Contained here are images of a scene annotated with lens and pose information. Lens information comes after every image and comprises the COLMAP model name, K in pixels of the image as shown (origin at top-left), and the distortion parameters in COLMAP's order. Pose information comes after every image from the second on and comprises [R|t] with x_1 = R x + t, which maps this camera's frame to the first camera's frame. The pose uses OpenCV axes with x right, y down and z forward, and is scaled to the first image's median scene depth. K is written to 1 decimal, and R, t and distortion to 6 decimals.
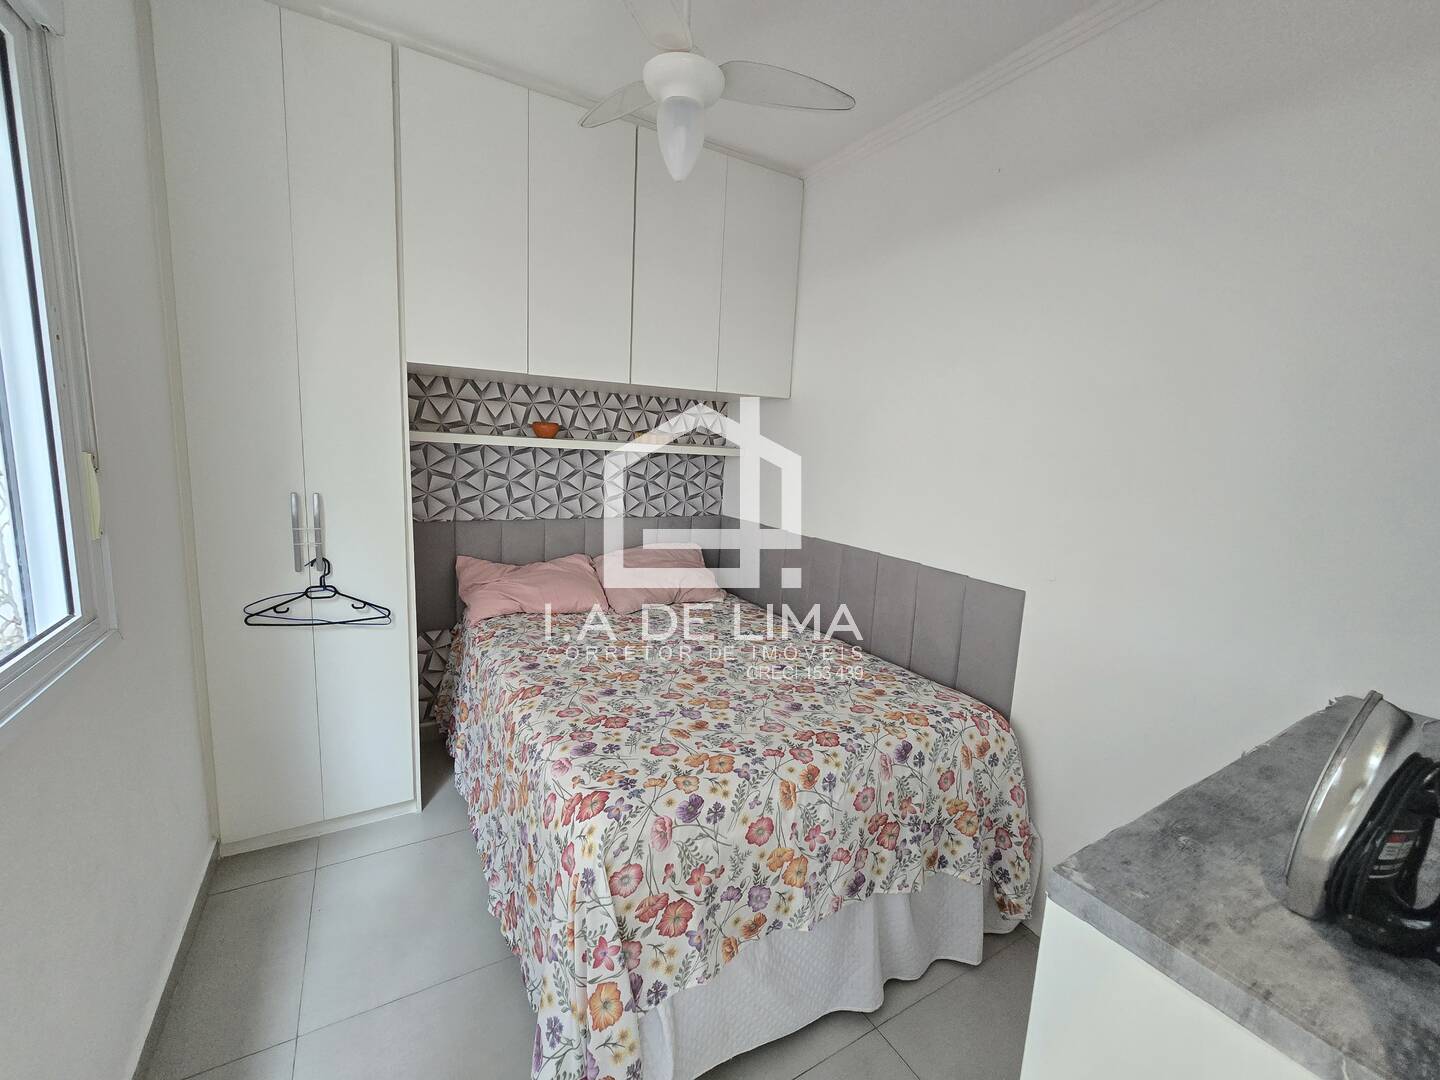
lens RADIAL K [[592.2, 0, 717.7], [0, 592.2, 538.7], [0, 0, 1]] dist [-0.000116, -0.000018]
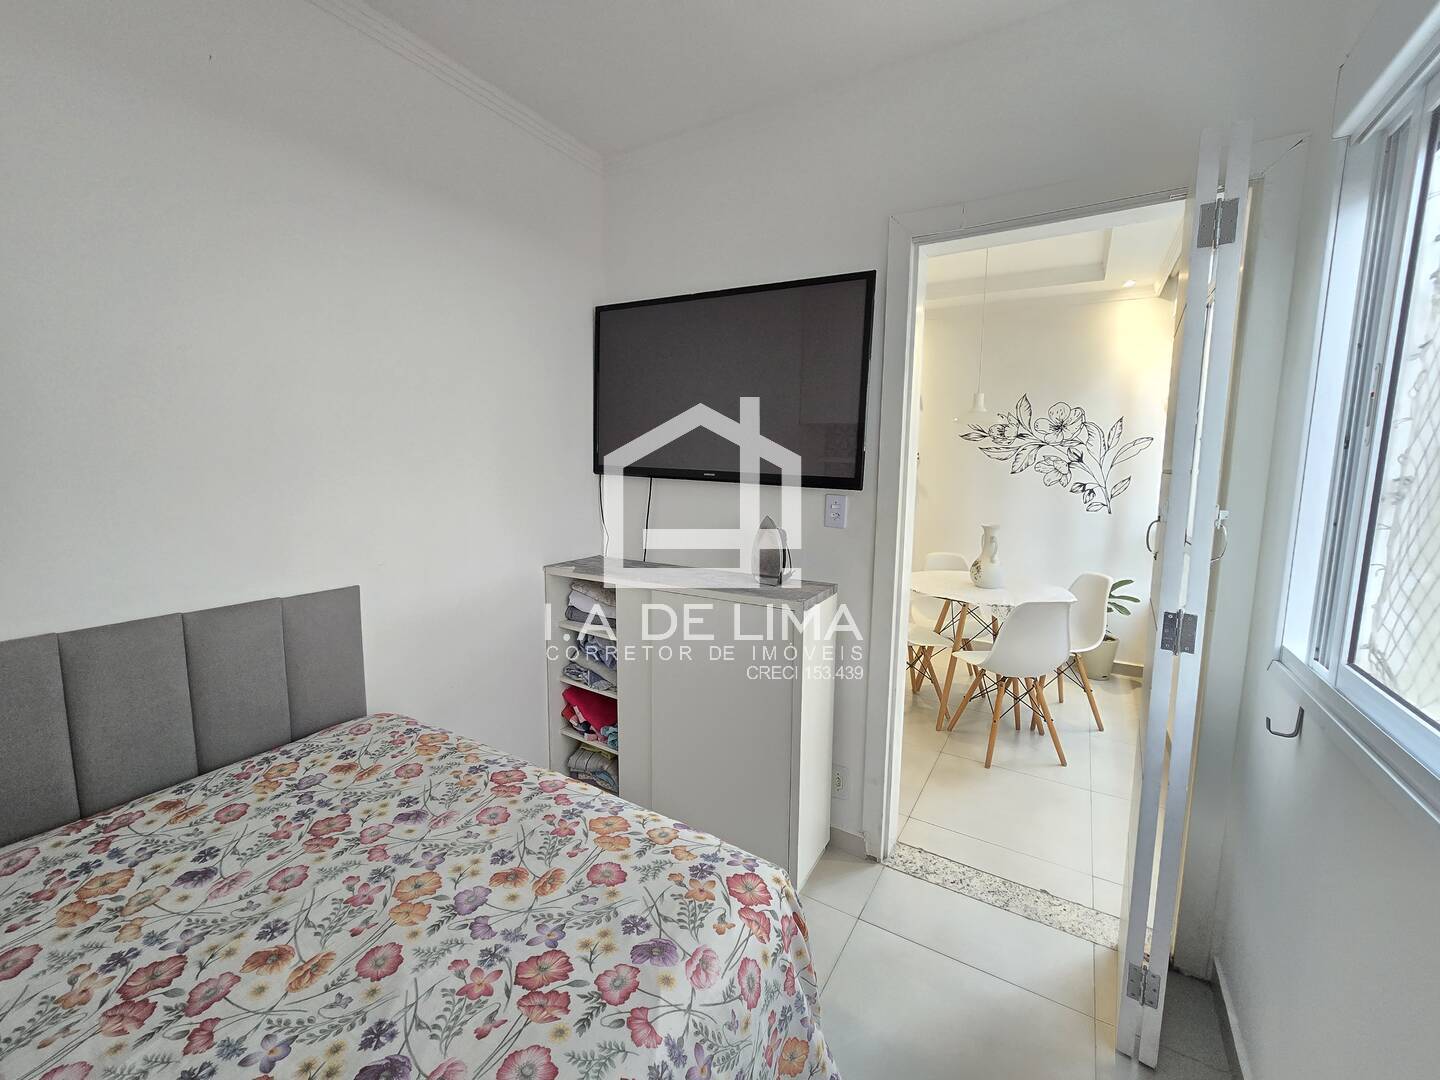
lens RADIAL K [[592.2, 0, 717.8], [0, 592.2, 535.2], [0, 0, 1]] dist [-0.000116, -0.000018]
pose [[-0.473397, -0.166840, 0.864904, -0.613626], [0.101524, 0.965020, 0.241720, -0.174297], [-0.874979, 0.202238, -0.439900, 0.969436]]
